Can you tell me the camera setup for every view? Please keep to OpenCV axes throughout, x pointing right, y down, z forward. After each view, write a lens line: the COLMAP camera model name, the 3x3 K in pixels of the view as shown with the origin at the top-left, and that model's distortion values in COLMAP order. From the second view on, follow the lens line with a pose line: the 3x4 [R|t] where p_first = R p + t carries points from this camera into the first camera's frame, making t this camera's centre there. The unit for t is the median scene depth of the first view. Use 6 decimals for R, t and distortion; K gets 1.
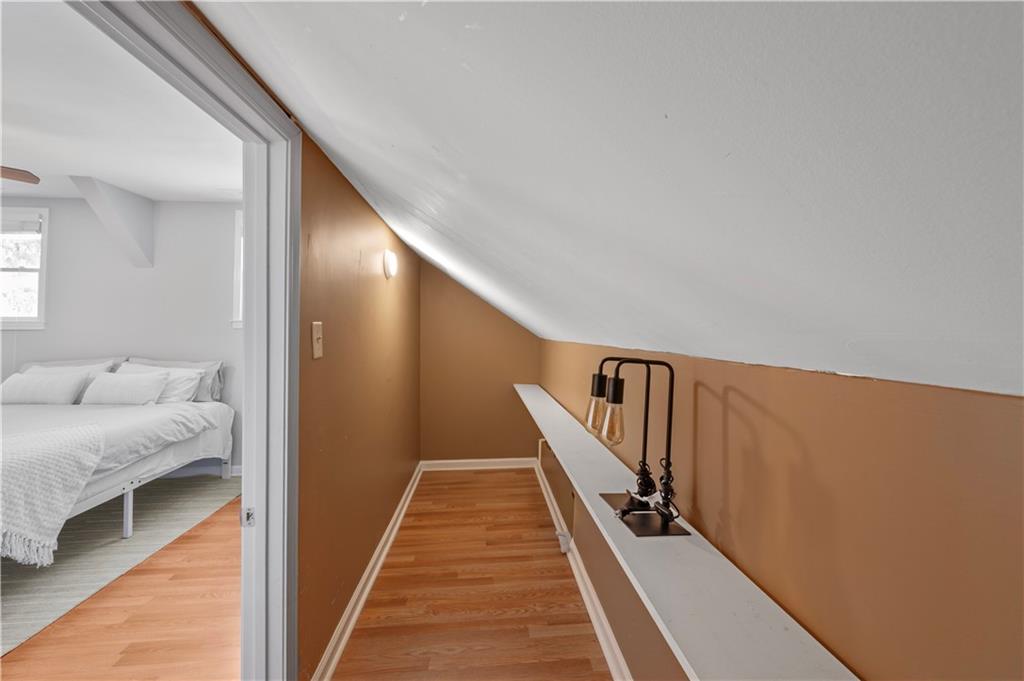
lens RADIAL K [[420.4, 0, 515.1], [0, 420.4, 322.8], [0, 0, 1]] dist [-0.000163, 0.000571]
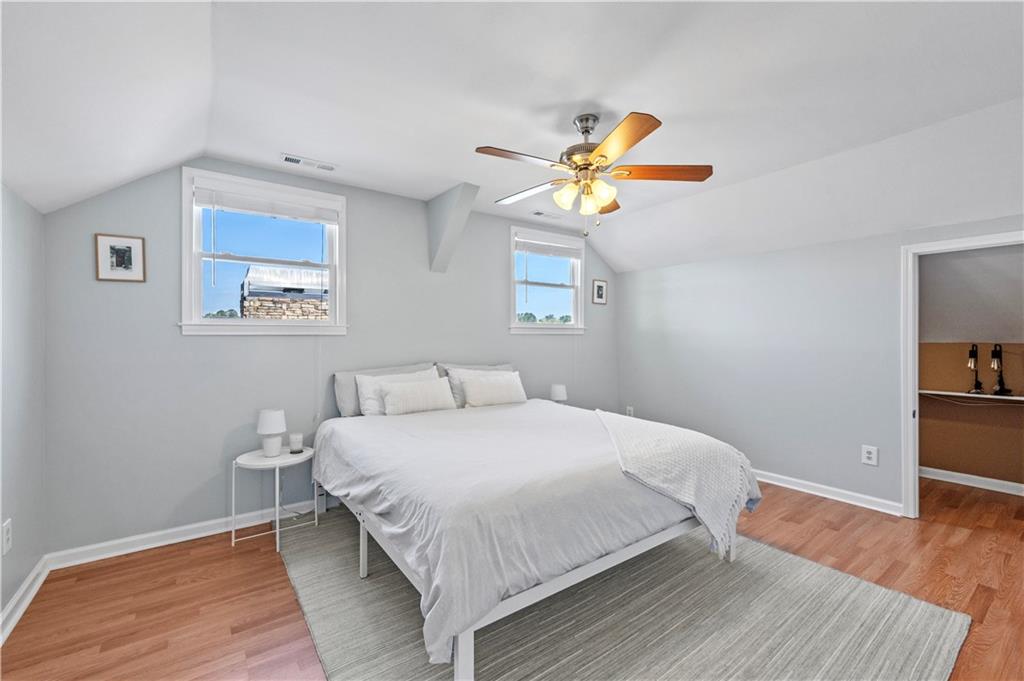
lens RADIAL K [[428.0, 0, 512.0], [0, 428.0, 340.5], [0, 0, 1]] dist [-0.000855, 0.000191]
pose [[0.852371, -0.005890, 0.522904, -1.661203], [-0.006459, 0.999742, 0.021791, 0.008264], [-0.522897, -0.021952, 0.852113, 0.066297]]
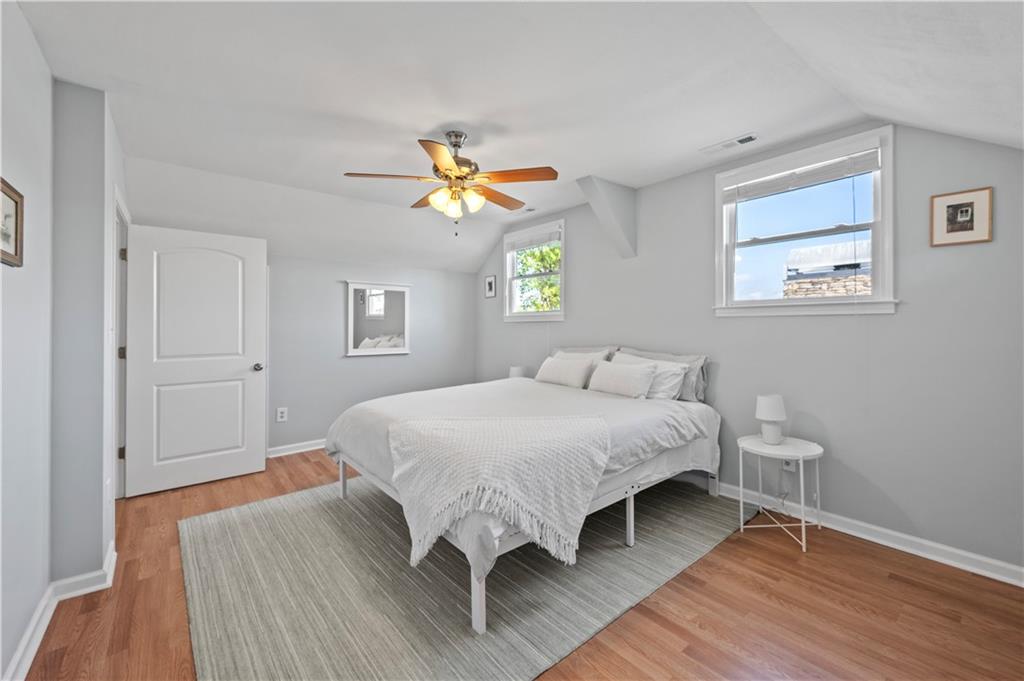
lens RADIAL K [[420.4, 0, 515.1], [0, 420.4, 322.8], [0, 0, 1]] dist [-0.000163, 0.000571]
pose [[0.575627, -0.007845, -0.817675, -0.292758], [0.023603, 0.999697, 0.007025, 0.013090], [0.817372, -0.023343, 0.575638, 0.261203]]
